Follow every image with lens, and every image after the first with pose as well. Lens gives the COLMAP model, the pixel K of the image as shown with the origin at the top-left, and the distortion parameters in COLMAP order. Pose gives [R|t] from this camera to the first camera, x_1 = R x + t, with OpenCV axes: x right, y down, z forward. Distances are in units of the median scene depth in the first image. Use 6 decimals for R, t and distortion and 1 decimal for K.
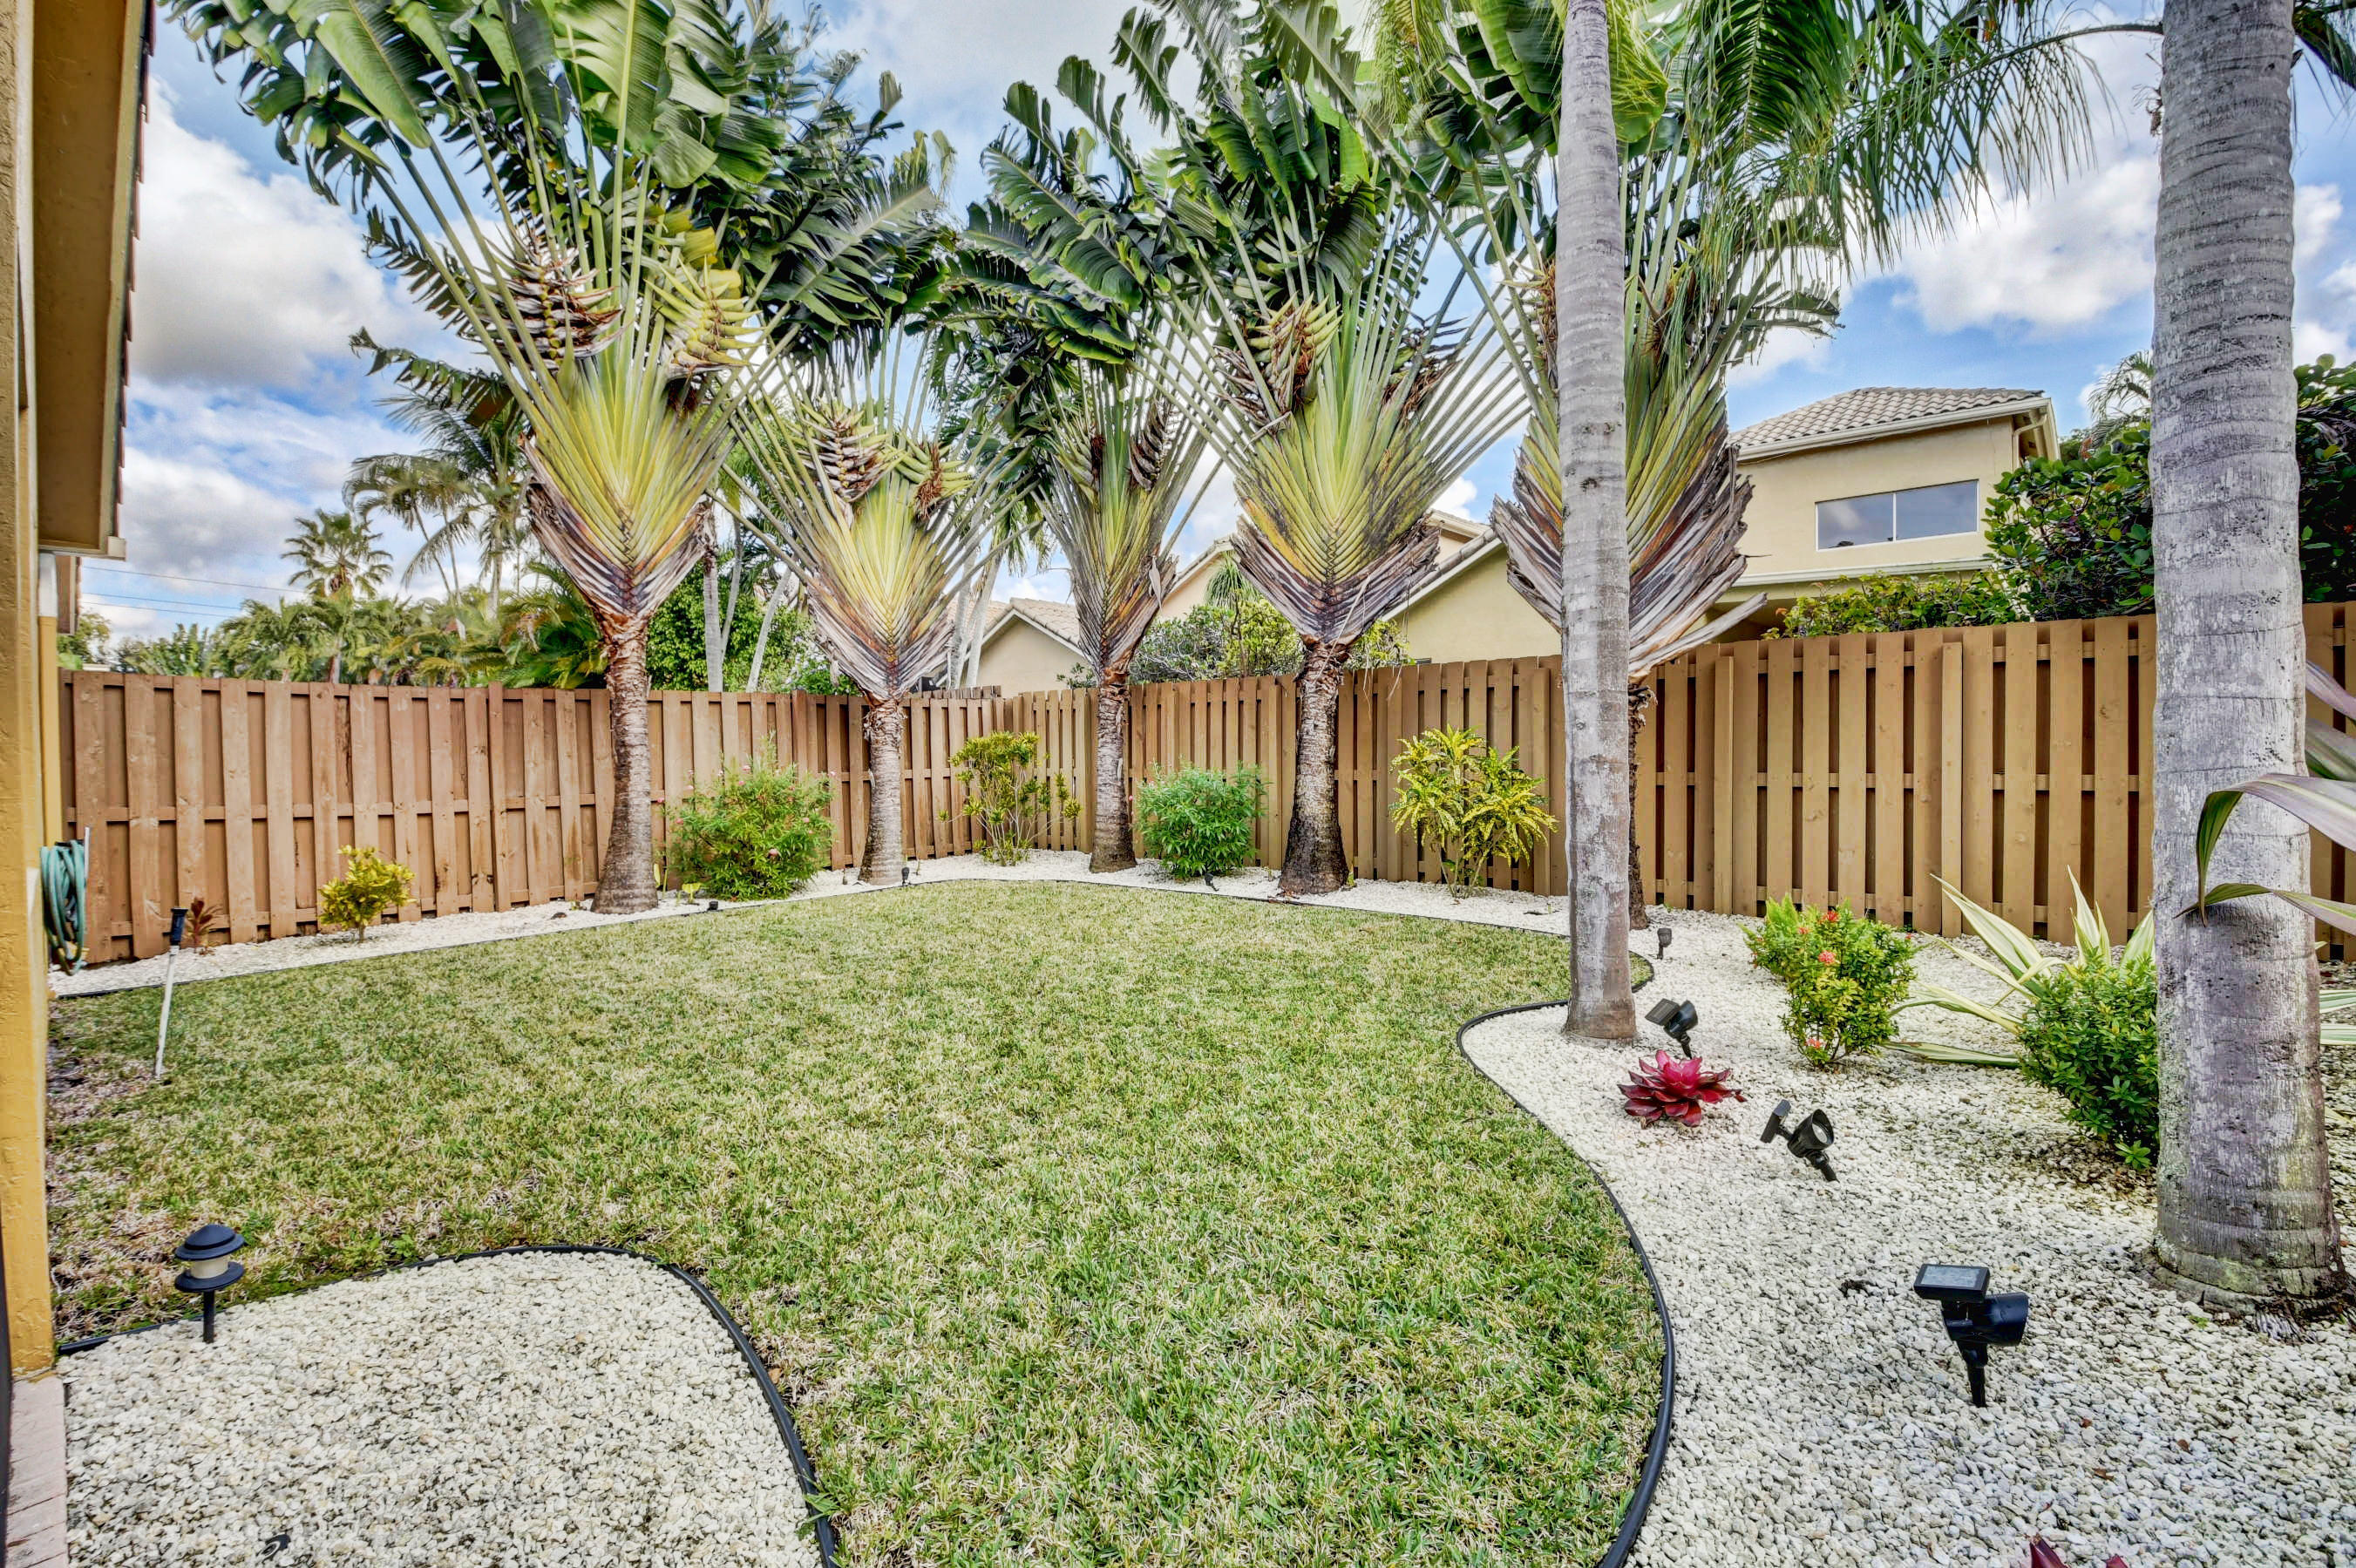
lens RADIAL K [[1054.6, 0, 1134.9], [0, 1054.6, 778.8], [0, 0, 1]] dist [-0.002693, -0.020027]
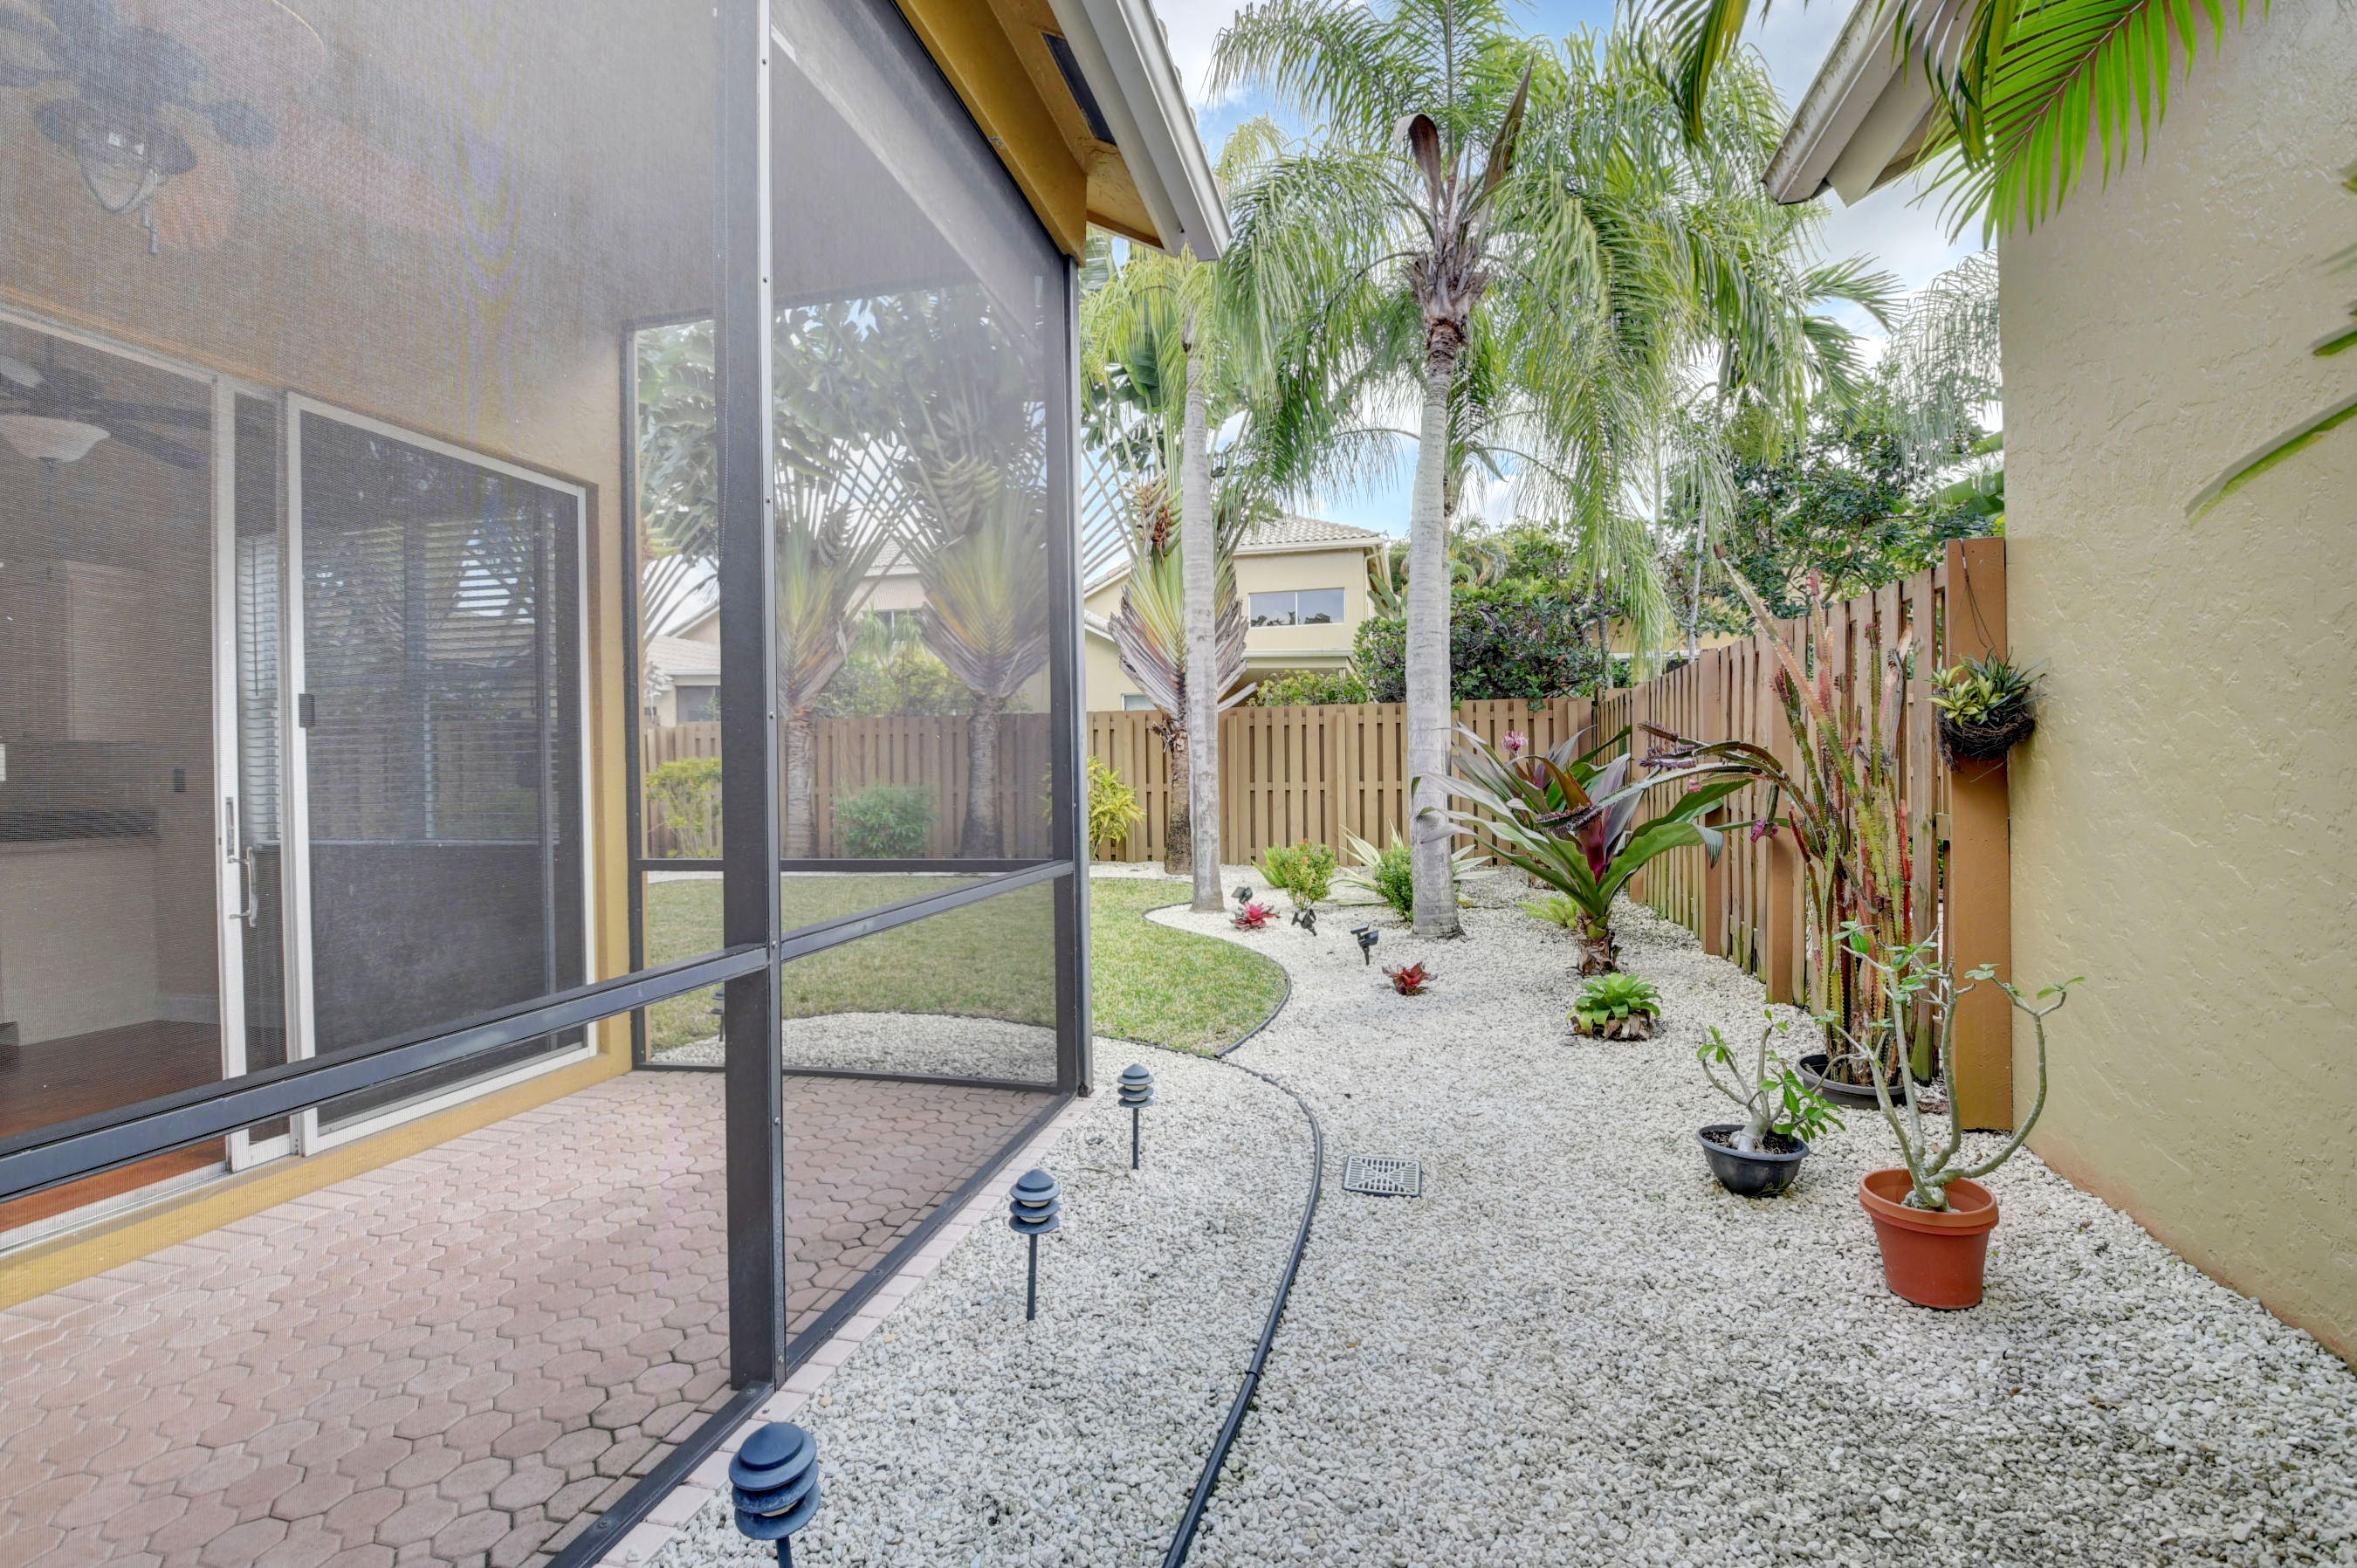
lens RADIAL K [[1033.4, 0, 1167.5], [0, 1033.4, 789.7], [0, 0, 1]] dist [-0.002576, -0.012274]
pose [[0.872254, -0.011575, 0.488915, -0.371669], [0.017367, 0.999822, -0.007314, 0.016295], [-0.488744, 0.014871, 0.872301, -0.435167]]
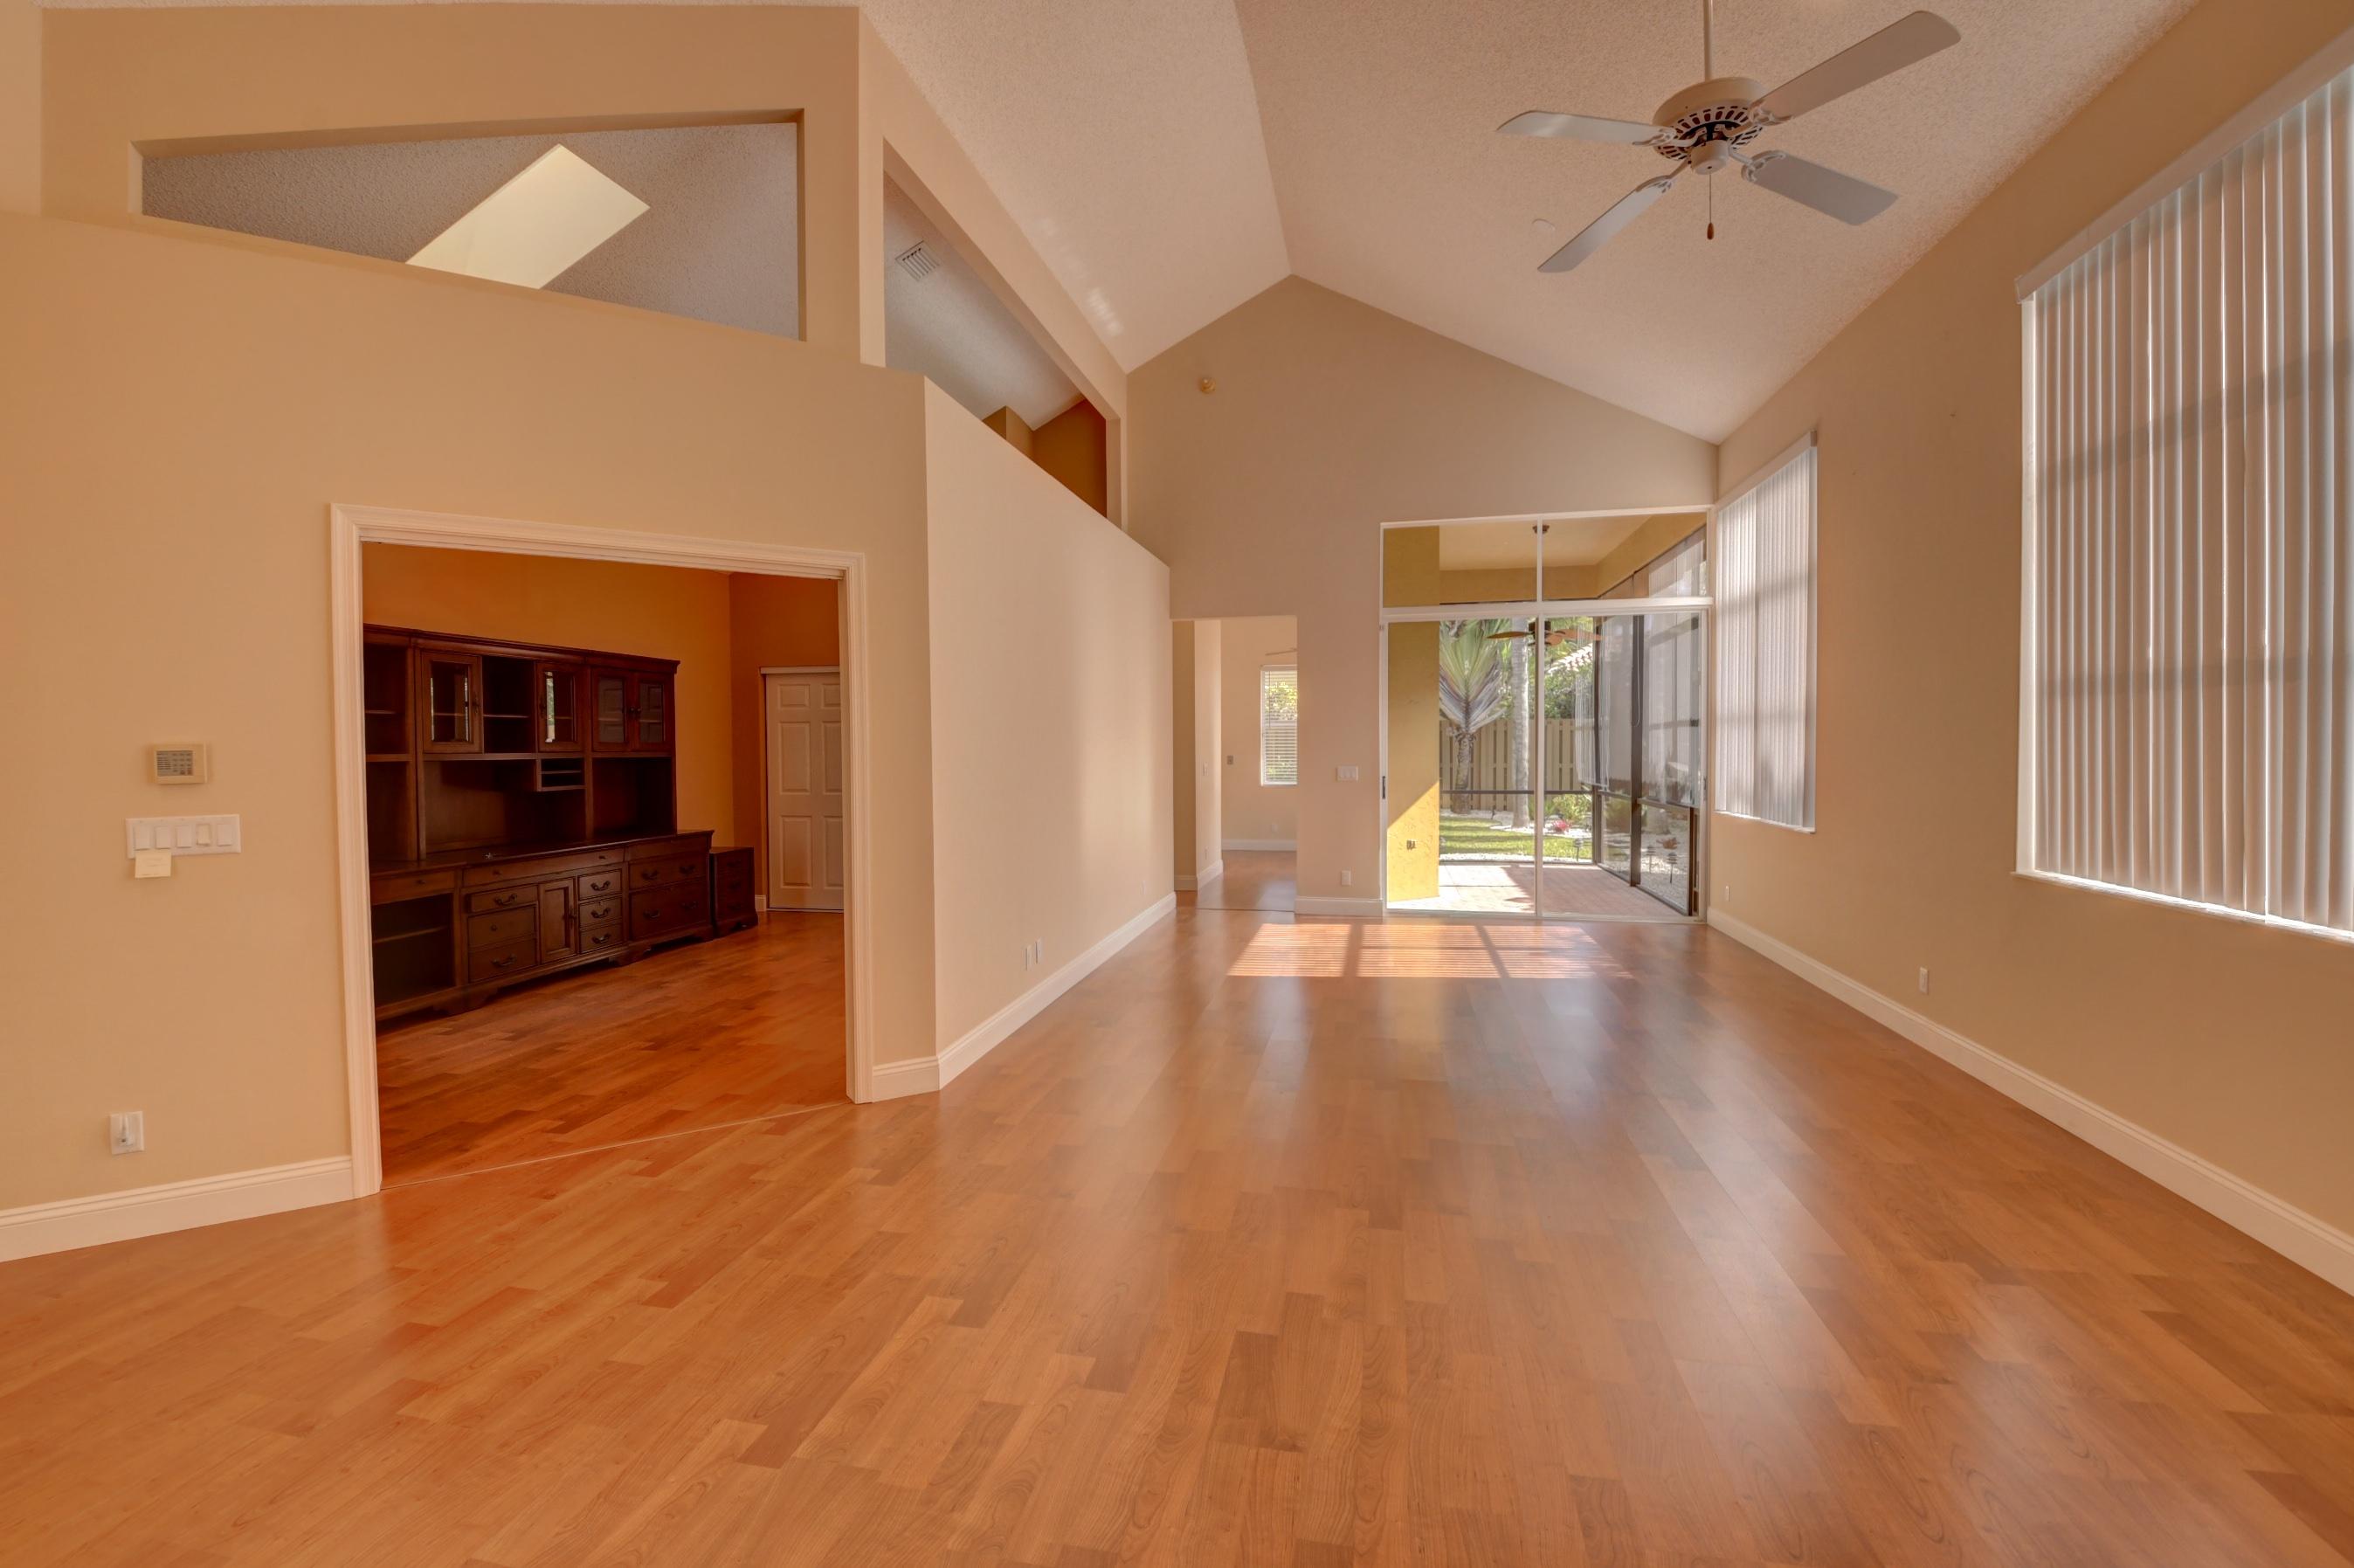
lens RADIAL K [[1049.3, 0, 1172.2], [0, 1049.3, 771.7], [0, 0, 1]] dist [-0.001360, -0.011183]
pose [[0.852273, -0.005247, 0.523071, -1.786667], [0.005785, 0.999983, 0.000605, 0.011672], [-0.523066, 0.002510, 0.852289, -1.095046]]
